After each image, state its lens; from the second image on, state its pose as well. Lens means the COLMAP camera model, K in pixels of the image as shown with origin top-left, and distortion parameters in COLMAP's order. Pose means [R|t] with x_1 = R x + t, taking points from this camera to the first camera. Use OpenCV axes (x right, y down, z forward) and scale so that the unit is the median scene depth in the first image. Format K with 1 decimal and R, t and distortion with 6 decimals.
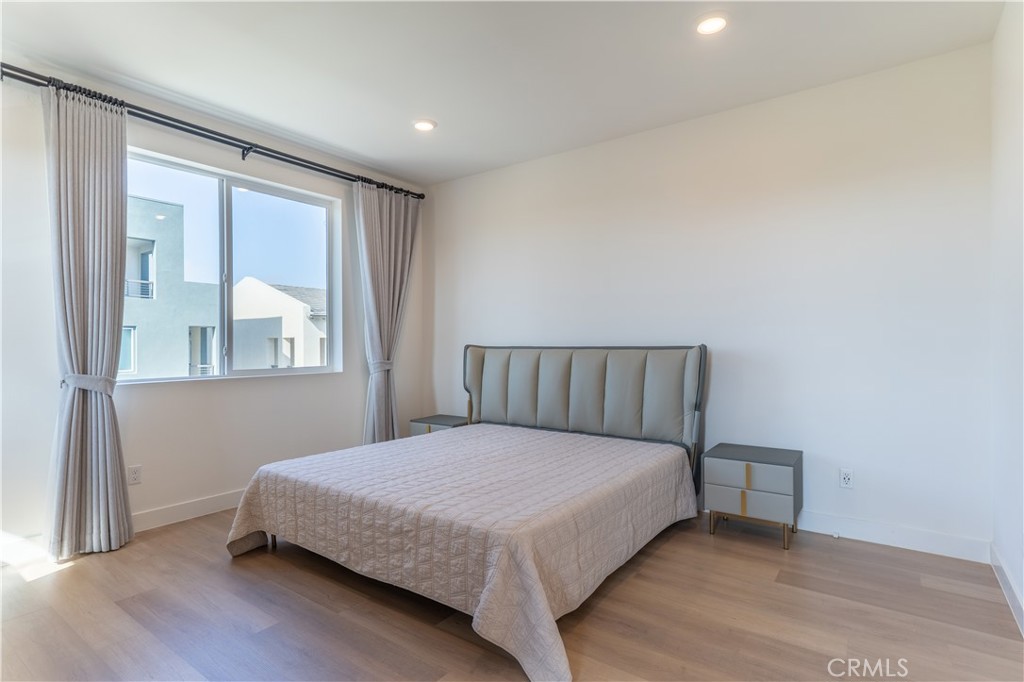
lens RADIAL K [[524.9, 0, 504.9], [0, 524.9, 341.3], [0, 0, 1]] dist [0.001587, 0.000830]
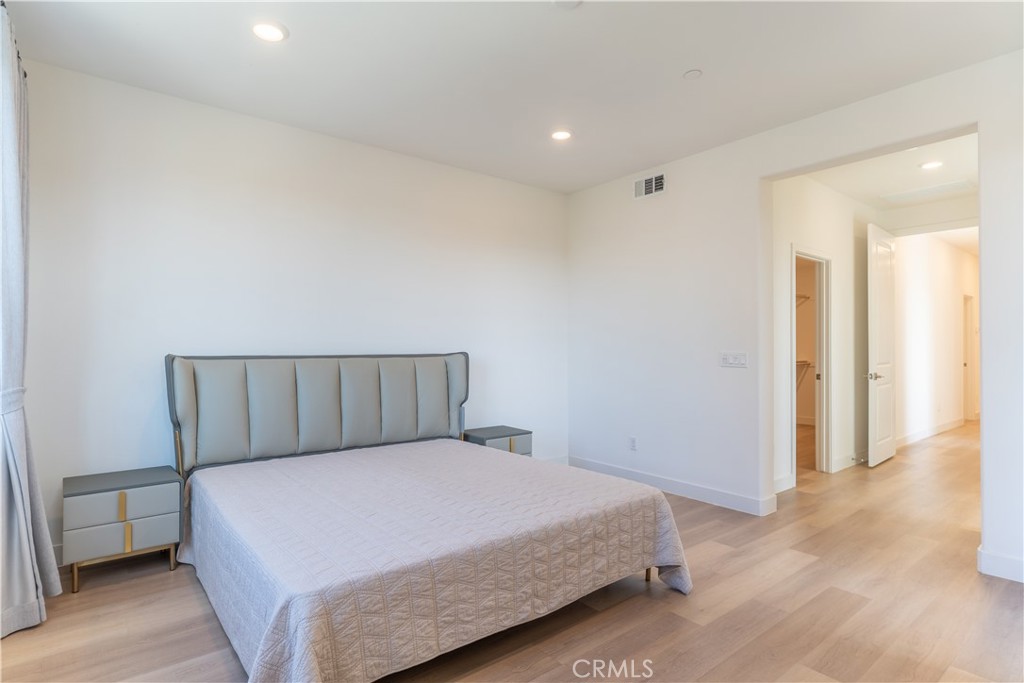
lens RADIAL K [[524.9, 0, 504.9], [0, 524.9, 341.8], [0, 0, 1]] dist [0.001587, 0.000830]
pose [[0.262358, 0.015183, 0.964851, -0.672199], [-0.001763, 0.999882, -0.015255, -0.000658], [-0.964969, 0.002301, 0.262354, 0.487713]]
